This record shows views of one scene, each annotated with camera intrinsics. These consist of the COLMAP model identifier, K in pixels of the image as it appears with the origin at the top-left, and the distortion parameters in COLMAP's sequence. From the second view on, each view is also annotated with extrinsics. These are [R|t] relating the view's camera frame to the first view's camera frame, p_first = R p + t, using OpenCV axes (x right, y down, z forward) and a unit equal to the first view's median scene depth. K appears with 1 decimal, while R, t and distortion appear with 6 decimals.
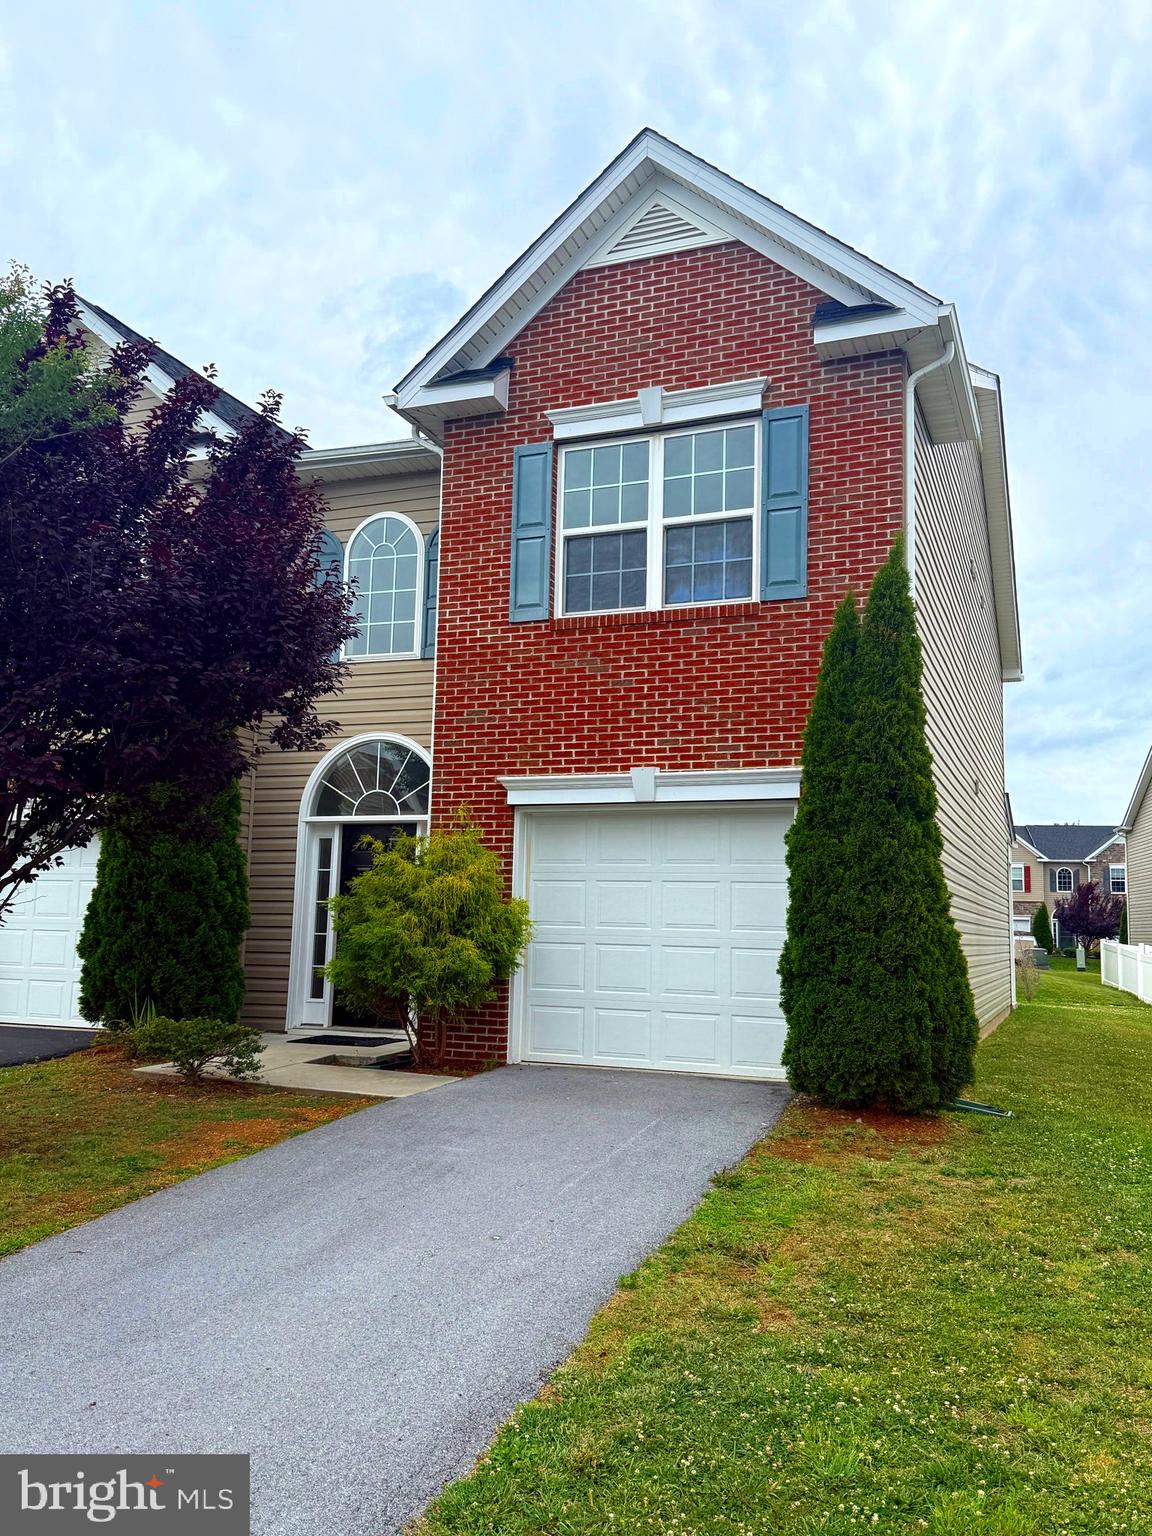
lens RADIAL K [[1245.8, 0, 575.7], [0, 1245.8, 767.3], [0, 0, 1]] dist [0.192611, -0.396442]
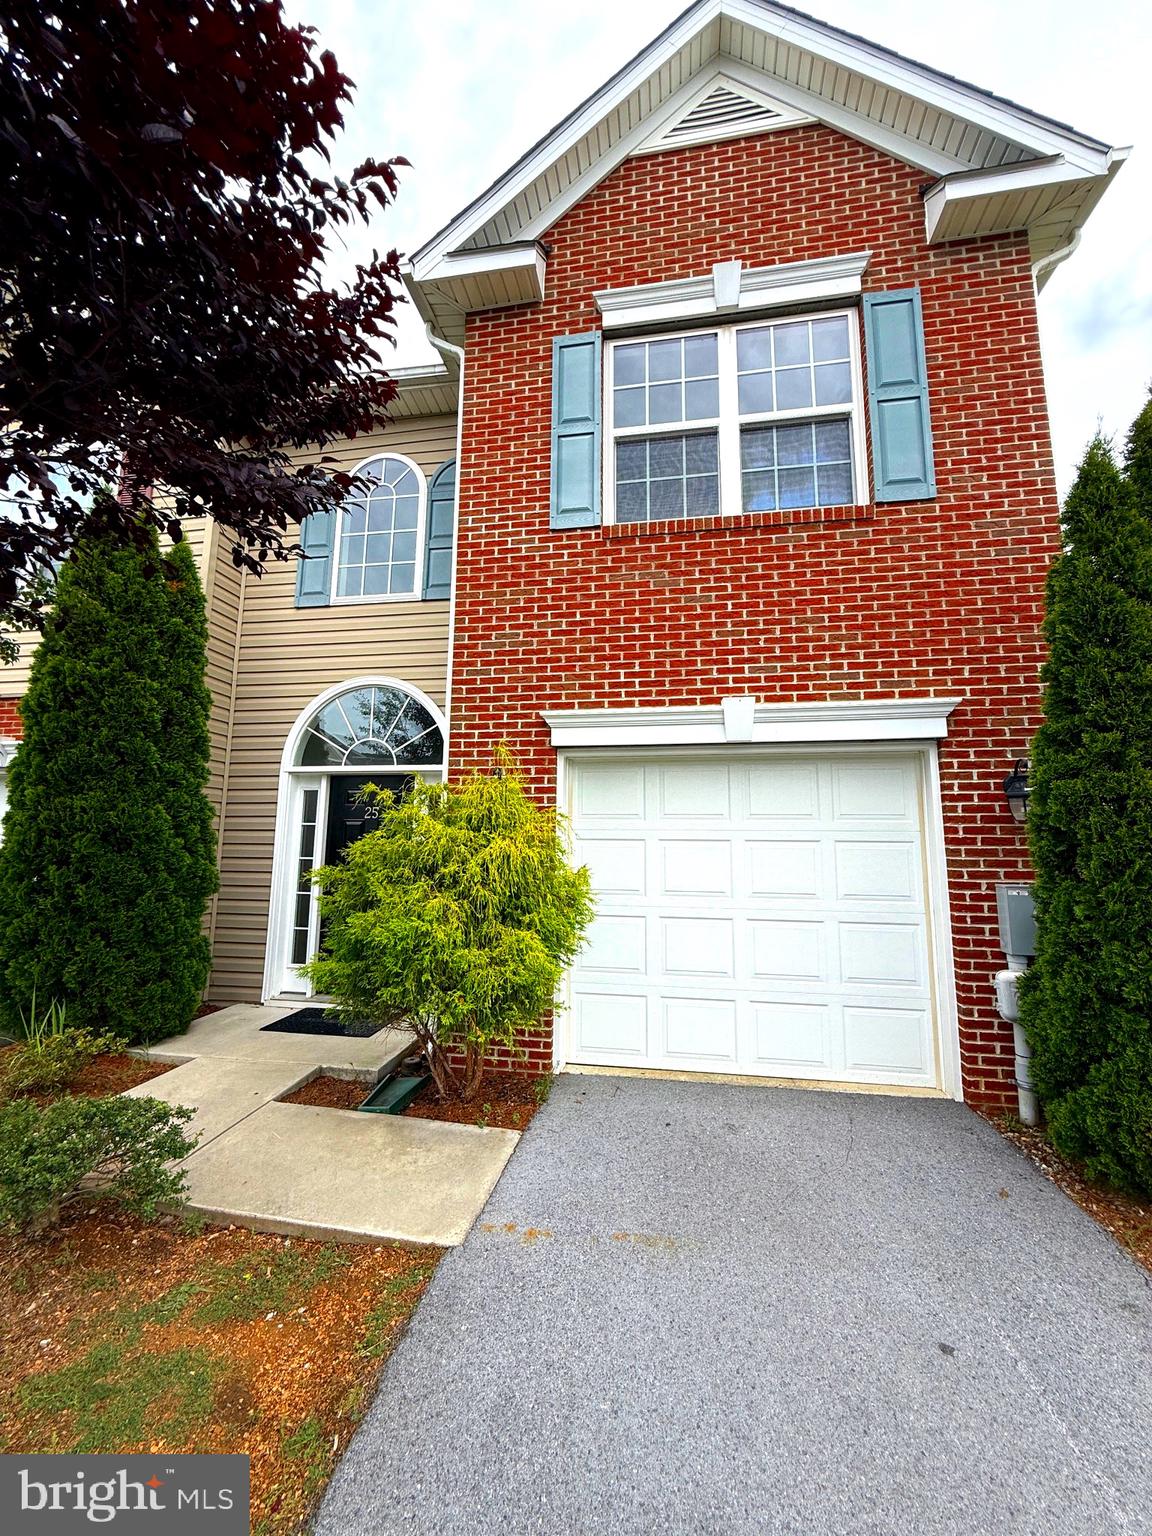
lens RADIAL K [[613.6, 0, 577.7], [0, 613.6, 759.0], [0, 0, 1]] dist [0.001235, -0.000038]
pose [[0.977313, 0.017346, 0.211090, -0.121647], [-0.015583, 0.999828, -0.010010, 0.042096], [-0.211227, 0.006493, 0.977415, 0.610152]]
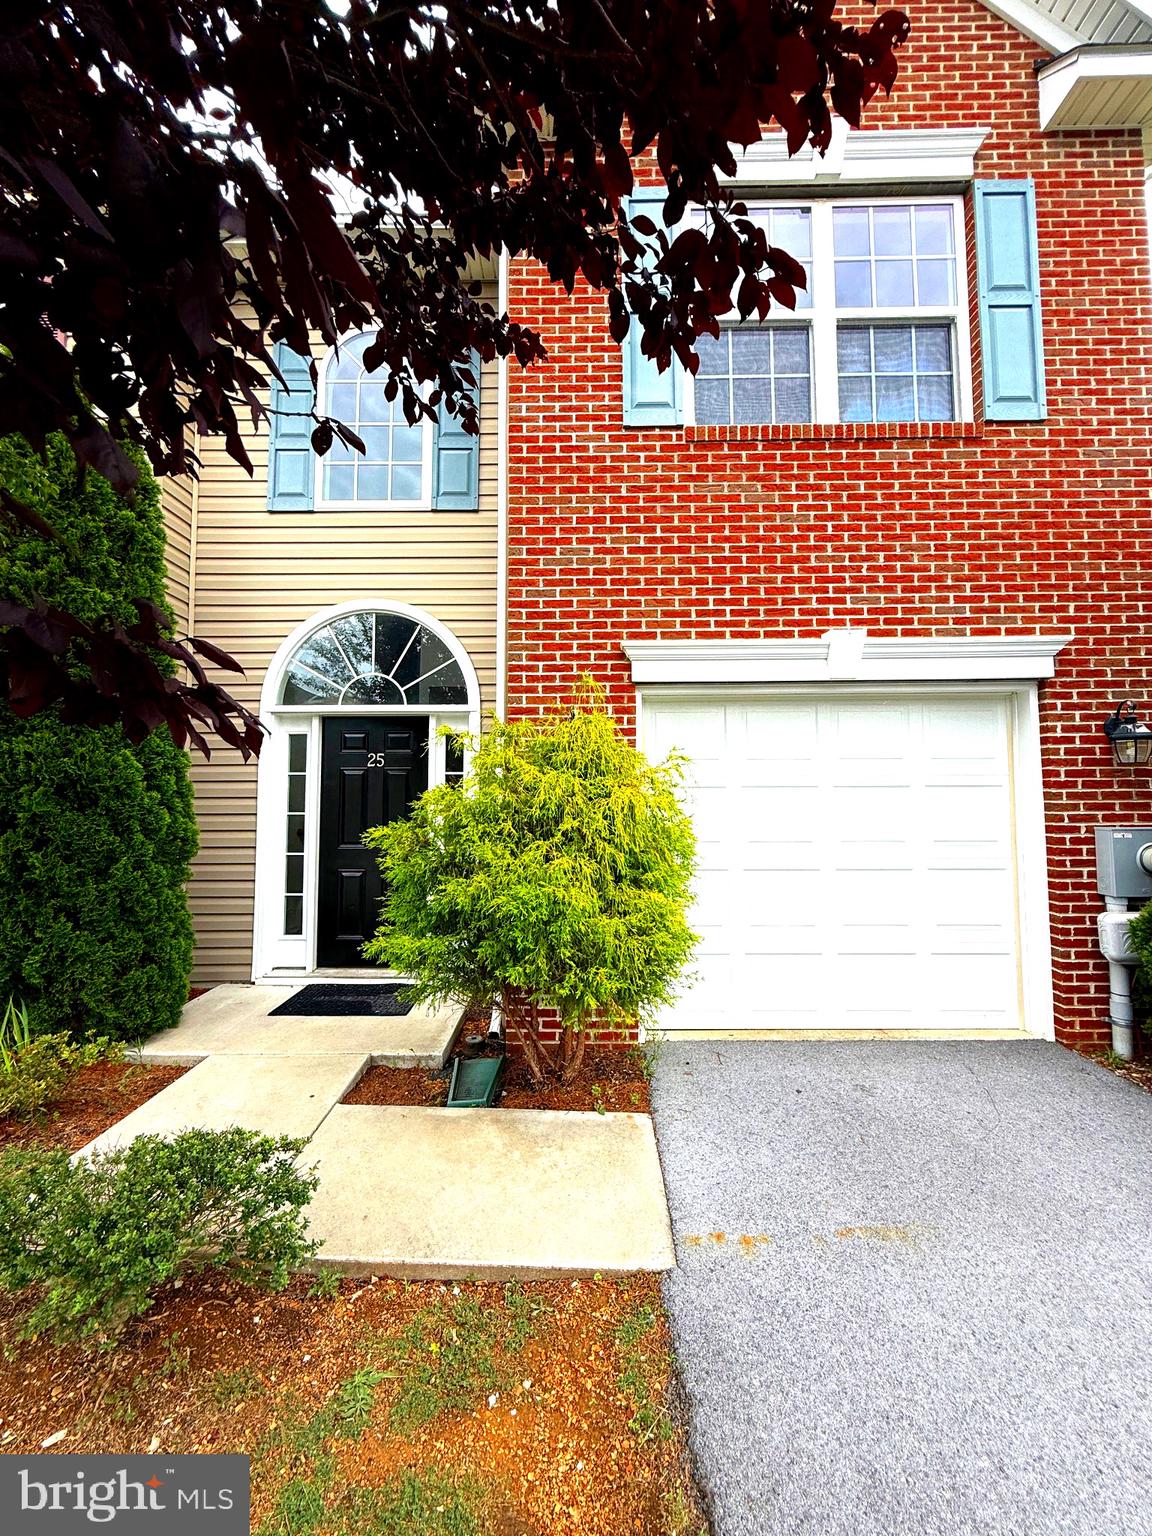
lens RADIAL K [[613.6, 0, 577.7], [0, 613.6, 759.0], [0, 0, 1]] dist [0.001235, -0.000038]
pose [[0.931838, -0.003200, 0.362860, -0.209267], [-0.022829, 0.997463, 0.067423, 0.051027], [-0.362155, -0.071111, 0.929401, 0.687435]]
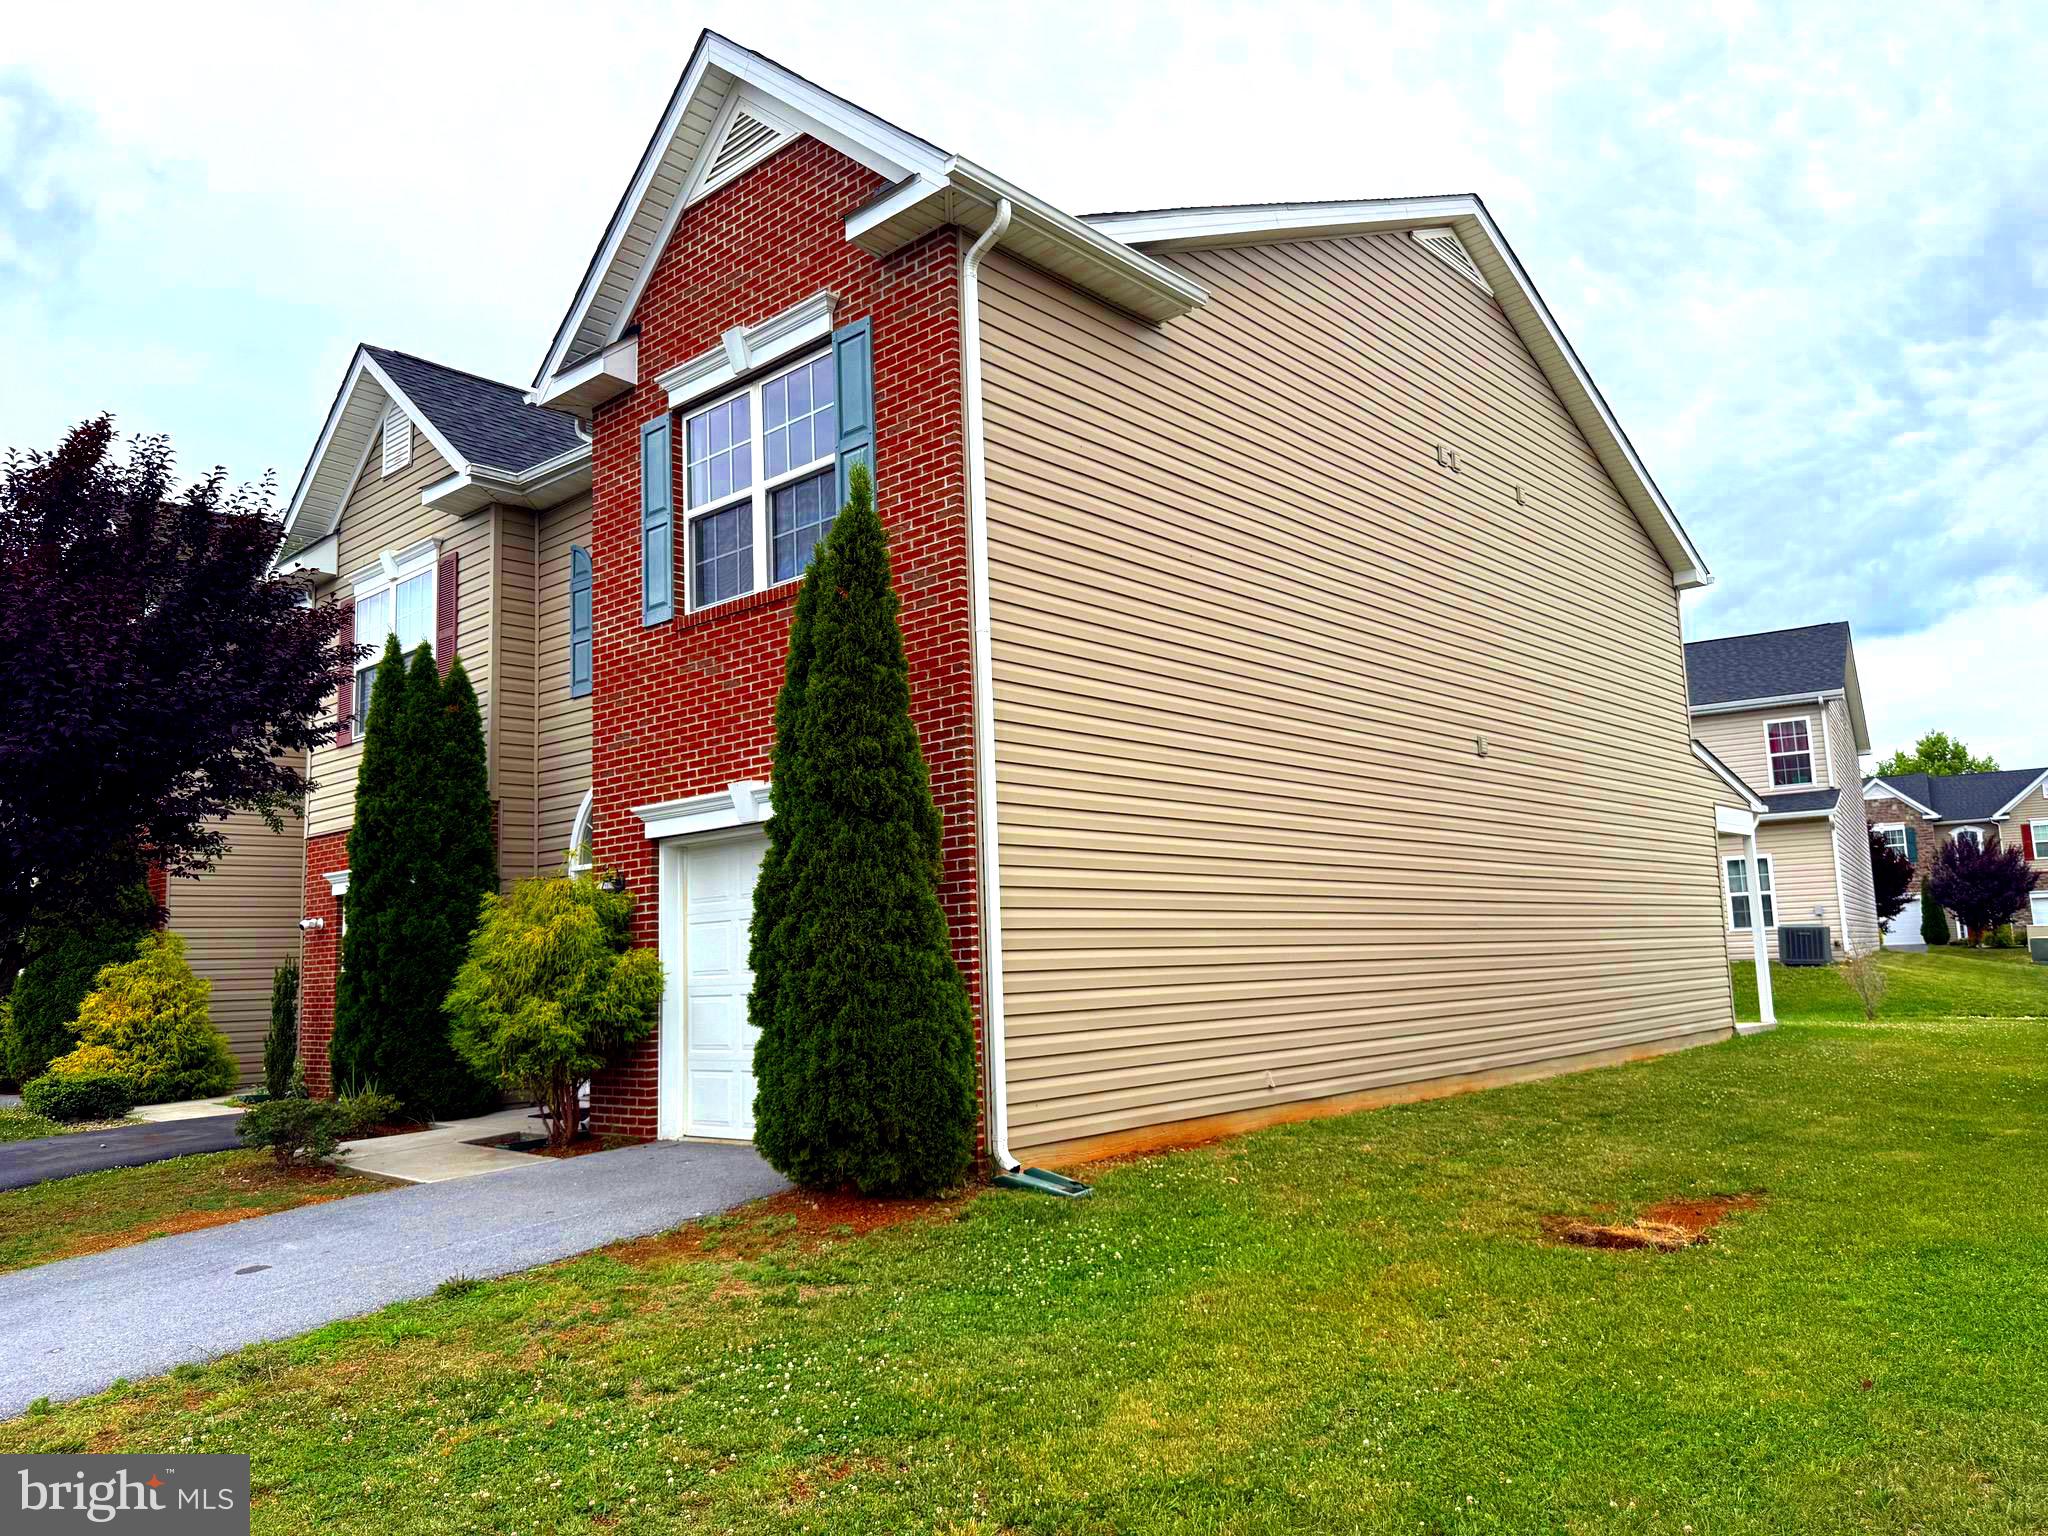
lens RADIAL K [[1430.3, 0, 1019.3], [0, 1430.3, 768.1], [0, 0, 1]] dist [0.172377, -0.343347]
pose [[0.936332, -0.102601, -0.335790, 0.527408], [0.102159, 0.994586, -0.019030, 0.026600], [0.335925, -0.016486, 0.941745, 0.148797]]
